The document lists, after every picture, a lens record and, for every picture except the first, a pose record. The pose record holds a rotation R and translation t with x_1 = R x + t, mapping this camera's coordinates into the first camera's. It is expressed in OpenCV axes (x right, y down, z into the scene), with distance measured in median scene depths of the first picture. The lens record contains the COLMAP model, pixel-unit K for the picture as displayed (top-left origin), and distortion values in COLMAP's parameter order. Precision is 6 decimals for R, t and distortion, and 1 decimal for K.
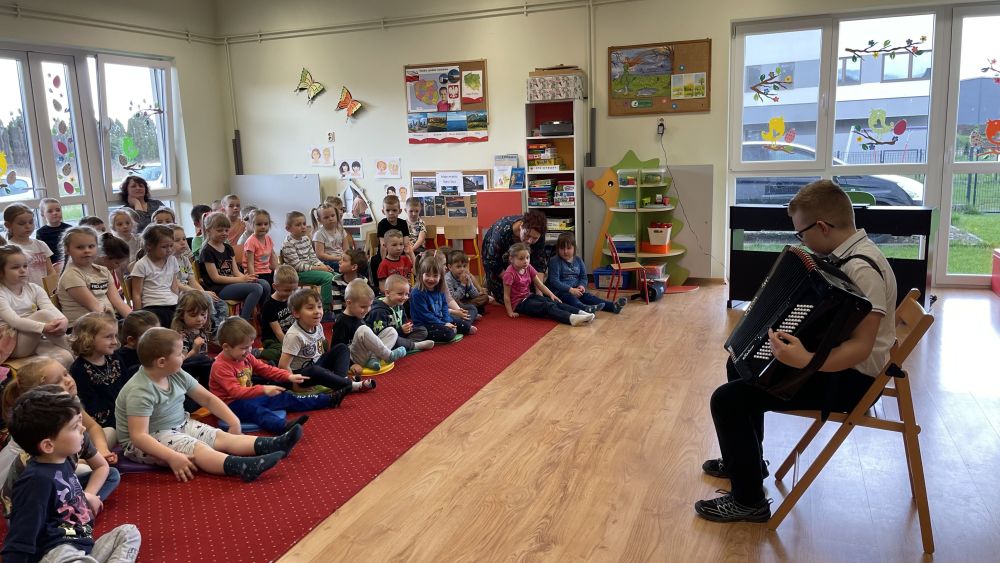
lens RADIAL K [[754.2, 0, 500.4], [0, 754.2, 282.3], [0, 0, 1]] dist [0.069661, -0.090159]
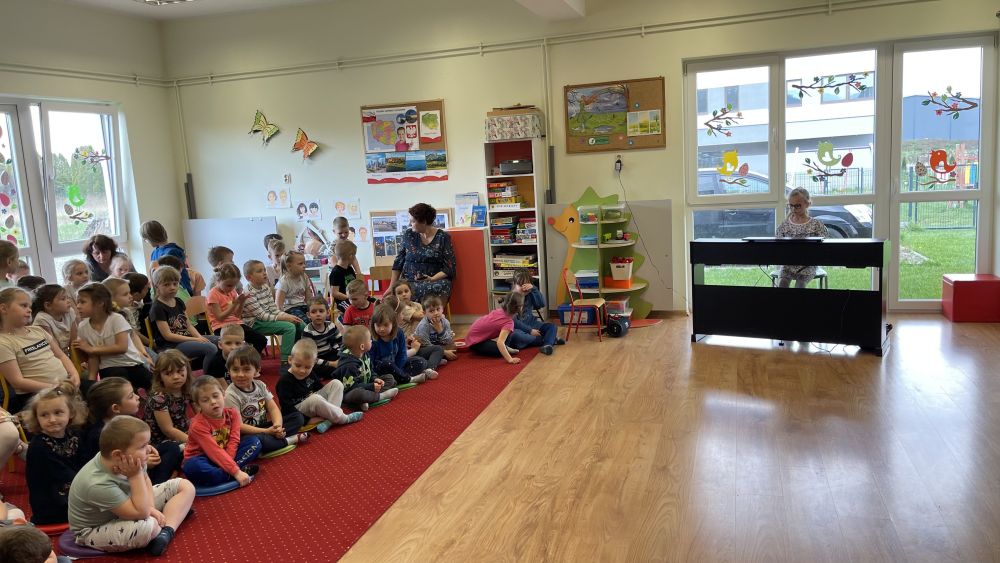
lens RADIAL K [[752.1, 0, 506.8], [0, 752.1, 281.2], [0, 0, 1]] dist [0.071108, -0.088415]
pose [[0.997505, -0.033652, 0.062056, -0.005594], [0.035626, 0.998885, -0.030980, -0.021543], [-0.060944, 0.033114, 0.997592, 0.007422]]
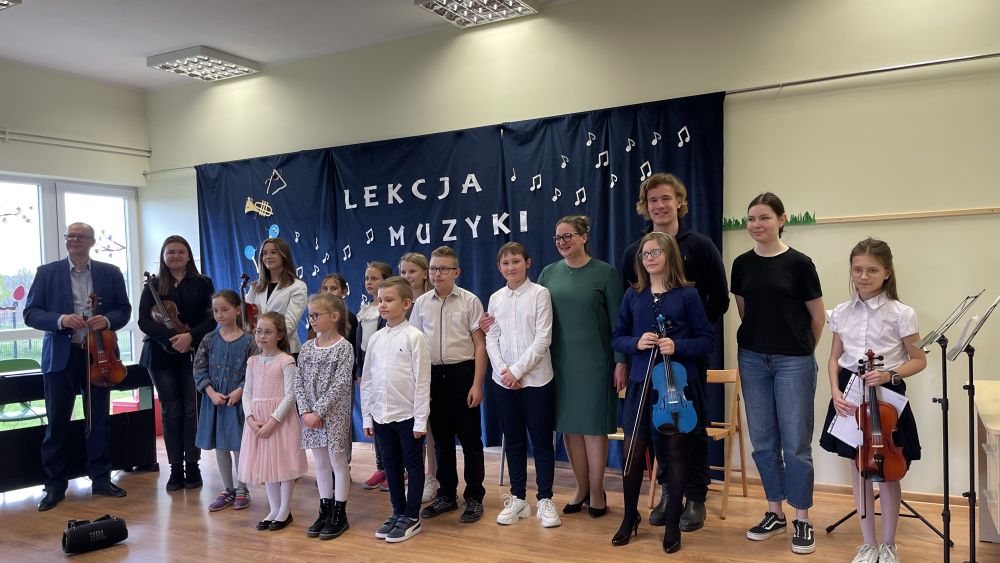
lens RADIAL K [[752.3, 0, 507.0], [0, 752.3, 283.0], [0, 0, 1]] dist [0.072427, -0.088684]
pose [[0.141758, 0.019473, 0.989710, -0.338632], [0.206779, 0.977168, -0.048844, -0.034620], [-0.968064, 0.211575, 0.134494, 0.244005]]
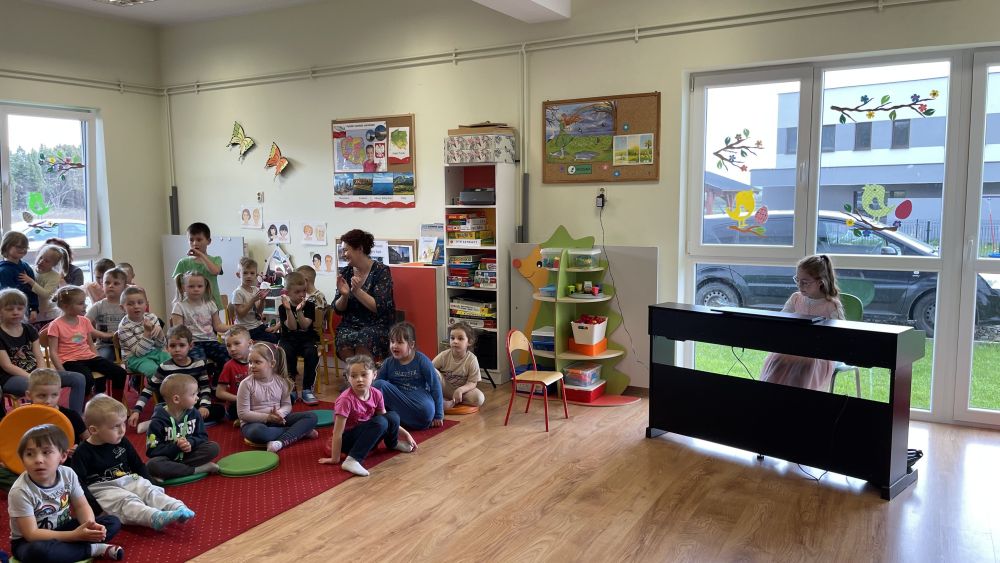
lens RADIAL K [[755.2, 0, 491.2], [0, 755.2, 283.8], [0, 0, 1]] dist [0.078129, -0.104769]
pose [[0.988087, 0.042870, -0.147807, 0.221278], [-0.052282, 0.996805, -0.060388, -0.058203], [0.144746, 0.067396, 0.987171, 0.186543]]
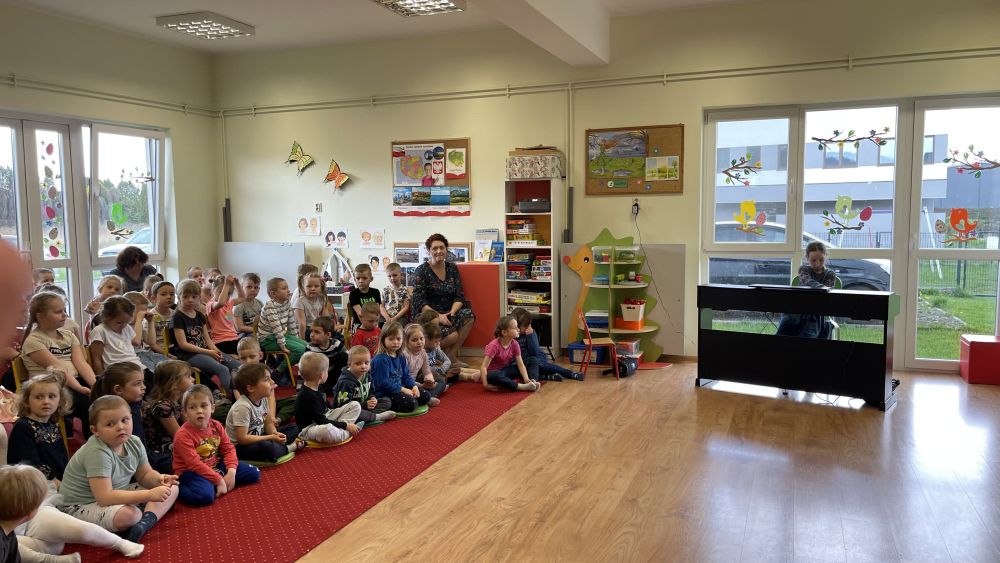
lens RADIAL K [[752.3, 0, 507.0], [0, 752.3, 283.0], [0, 0, 1]] dist [0.072427, -0.088684]
pose [[0.999694, 0.024732, -0.000068, 0.040062], [-0.024637, 0.995600, -0.090408, -0.004822], [-0.002168, 0.090382, 0.995905, -0.009718]]
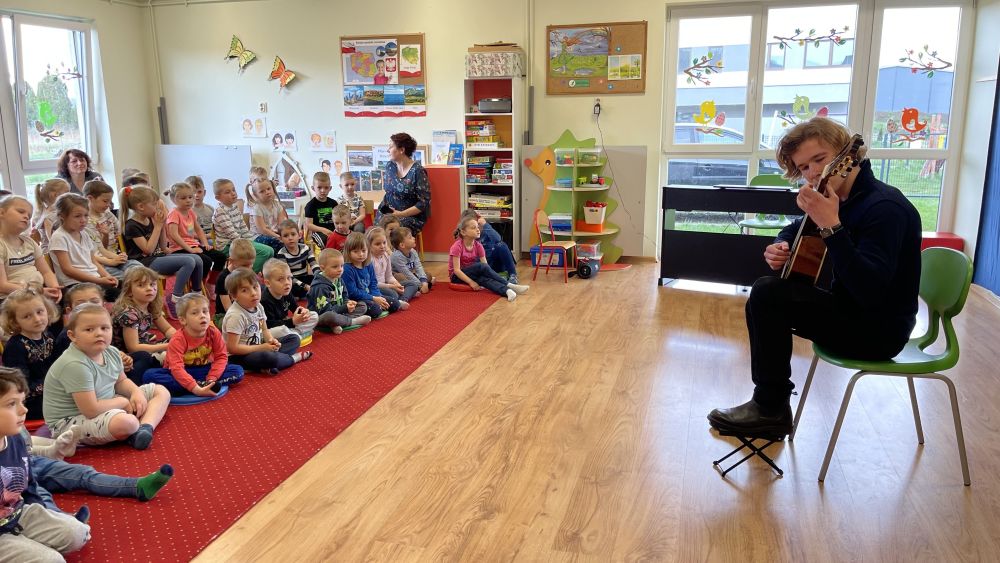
lens RADIAL K [[753.2, 0, 500.5], [0, 753.2, 285.0], [0, 0, 1]] dist [0.070460, -0.088371]
pose [[0.995962, 0.006027, 0.089569, -0.007236], [-0.009111, 0.999378, 0.034063, 0.000011], [-0.089308, -0.034742, 0.995398, -0.006492]]
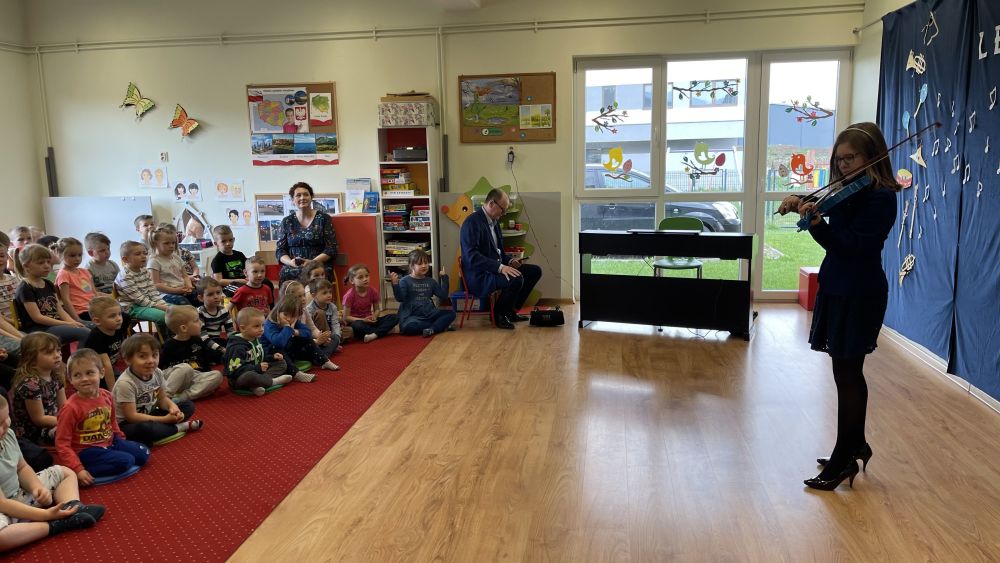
lens RADIAL K [[752.3, 0, 507.0], [0, 752.3, 283.0], [0, 0, 1]] dist [0.072427, -0.088684]
pose [[0.975144, -0.023252, 0.220350, -0.025822], [0.026537, 0.999576, -0.011959, -0.016752], [-0.219978, 0.017509, 0.975348, -0.004153]]
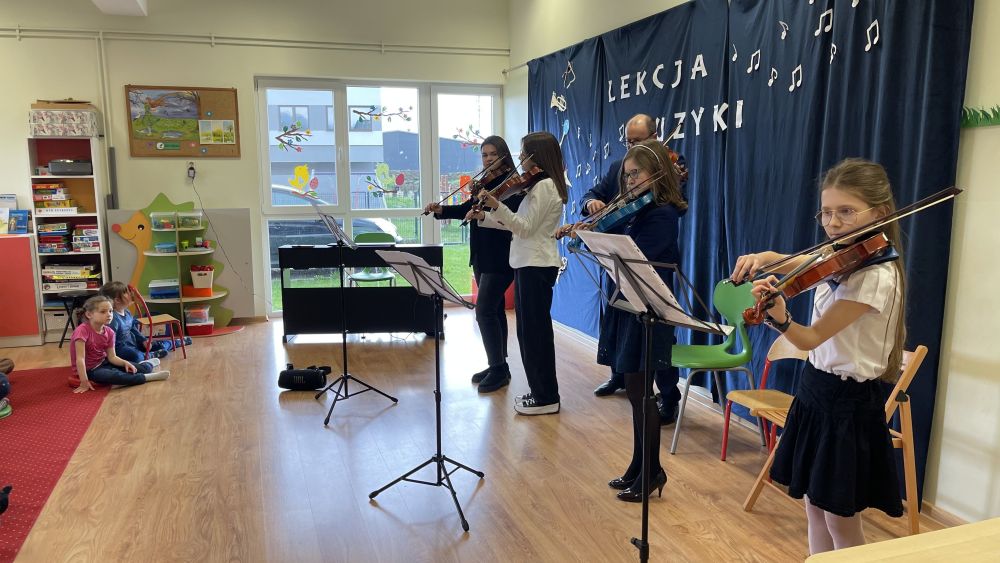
lens RADIAL K [[753.2, 0, 500.5], [0, 753.2, 285.0], [0, 0, 1]] dist [0.070460, -0.088371]
pose [[0.773548, -0.064536, 0.630444, -0.115008], [0.092280, 0.995669, -0.011304, -0.005859], [-0.626984, 0.066922, 0.776153, -0.020711]]
